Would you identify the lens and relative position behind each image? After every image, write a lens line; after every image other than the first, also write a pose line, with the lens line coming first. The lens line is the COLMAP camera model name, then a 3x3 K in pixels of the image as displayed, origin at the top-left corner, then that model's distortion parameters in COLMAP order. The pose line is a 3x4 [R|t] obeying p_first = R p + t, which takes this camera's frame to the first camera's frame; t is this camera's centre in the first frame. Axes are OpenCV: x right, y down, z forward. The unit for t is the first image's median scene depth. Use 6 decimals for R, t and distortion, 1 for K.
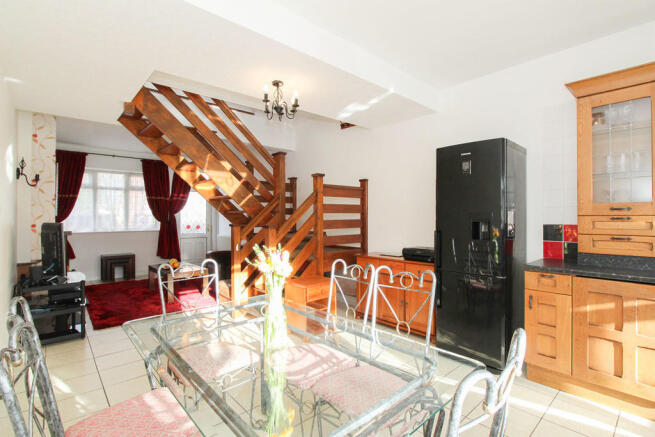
lens RADIAL K [[307.1, 0, 325.0], [0, 307.1, 217.3], [0, 0, 1]] dist [-0.009935, -0.000006]
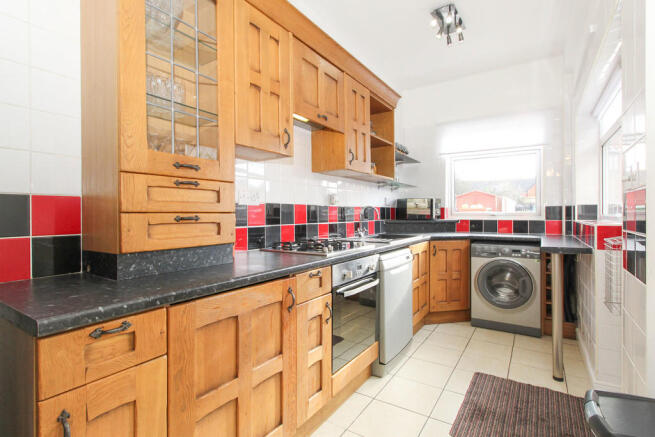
lens RADIAL K [[319.4, 0, 328.9], [0, 319.4, 214.9], [0, 0, 1]] dist [-0.001067, 0.000019]
pose [[-0.253254, 0.000925, 0.967399, 0.311746], [0.002778, 0.999996, -0.000229, 0.062315], [-0.967396, 0.002630, -0.253256, 0.865111]]
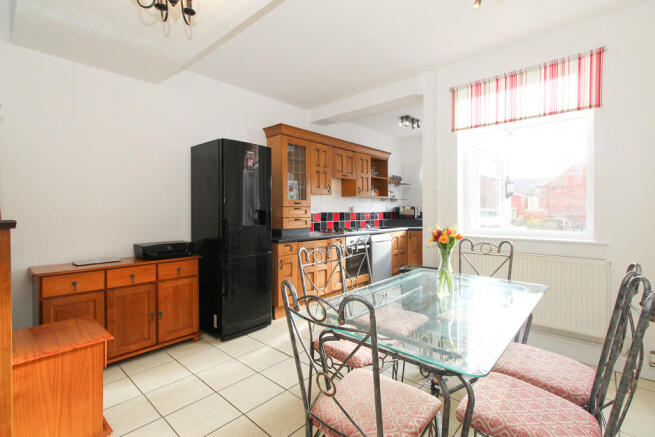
lens RADIAL K [[307.1, 0, 329.8], [0, 307.1, 217.3], [0, 0, 1]] dist [-0.009935, -0.000006]
pose [[-0.104966, -0.016425, 0.994340, -0.871175], [0.000835, 0.999862, 0.016604, 0.026252], [-0.994475, 0.002574, -0.104938, 0.968595]]
